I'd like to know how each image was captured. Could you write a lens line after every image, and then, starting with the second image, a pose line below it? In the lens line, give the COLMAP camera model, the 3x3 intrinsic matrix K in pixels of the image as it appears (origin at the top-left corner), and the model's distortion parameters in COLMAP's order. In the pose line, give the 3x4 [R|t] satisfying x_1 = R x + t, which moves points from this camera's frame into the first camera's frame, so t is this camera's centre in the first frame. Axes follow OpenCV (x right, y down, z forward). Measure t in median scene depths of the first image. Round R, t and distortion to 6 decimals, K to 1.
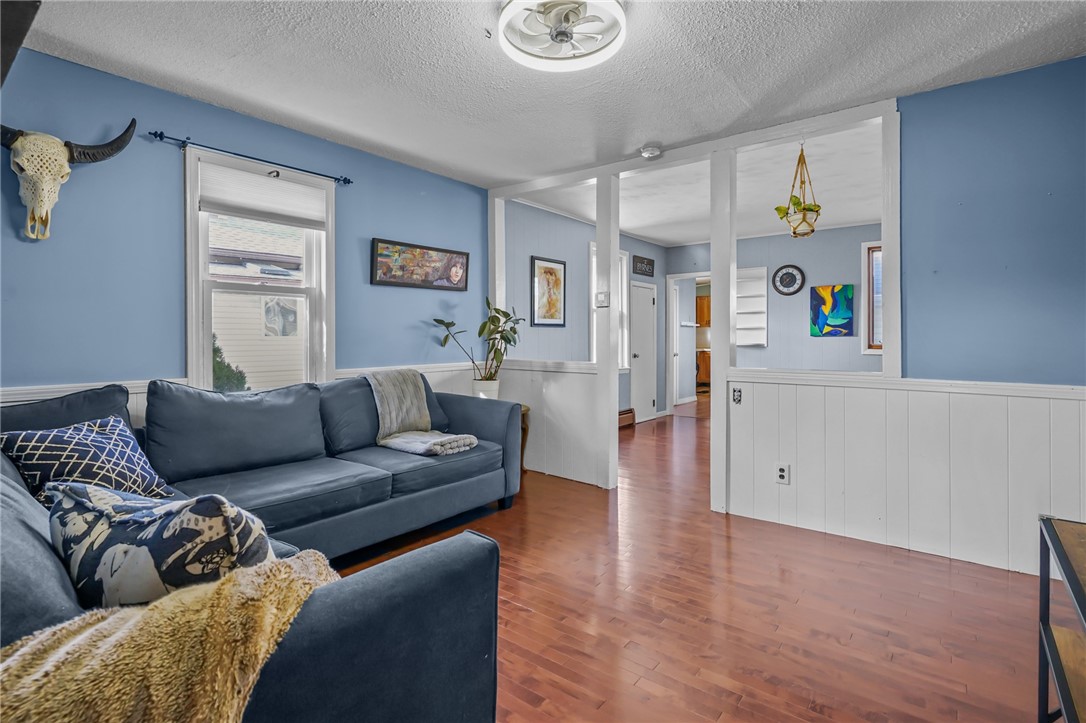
lens RADIAL K [[534.4, 0, 529.4], [0, 534.4, 337.2], [0, 0, 1]] dist [0.003541, -0.002442]
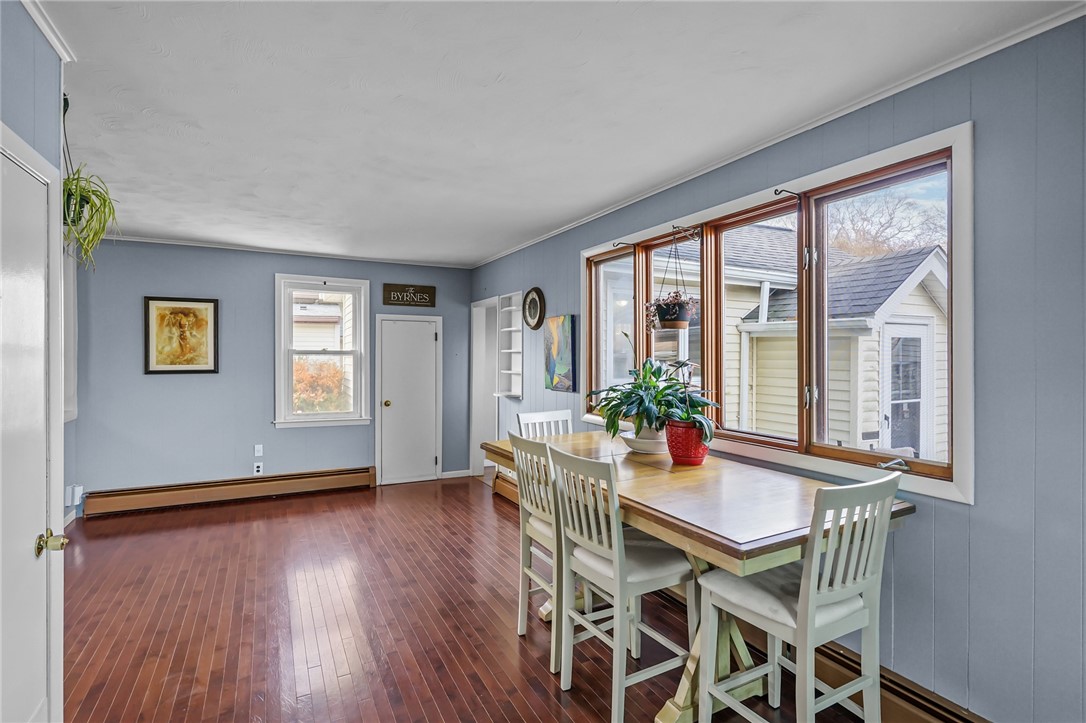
lens RADIAL K [[534.4, 0, 539.9], [0, 534.4, 354.3], [0, 0, 1]] dist [0.003541, -0.002442]
pose [[0.912915, 0.006839, -0.408091, 0.834998], [-0.006420, 0.999977, 0.002398, -0.050598], [0.408098, 0.000431, 0.912938, 0.370444]]
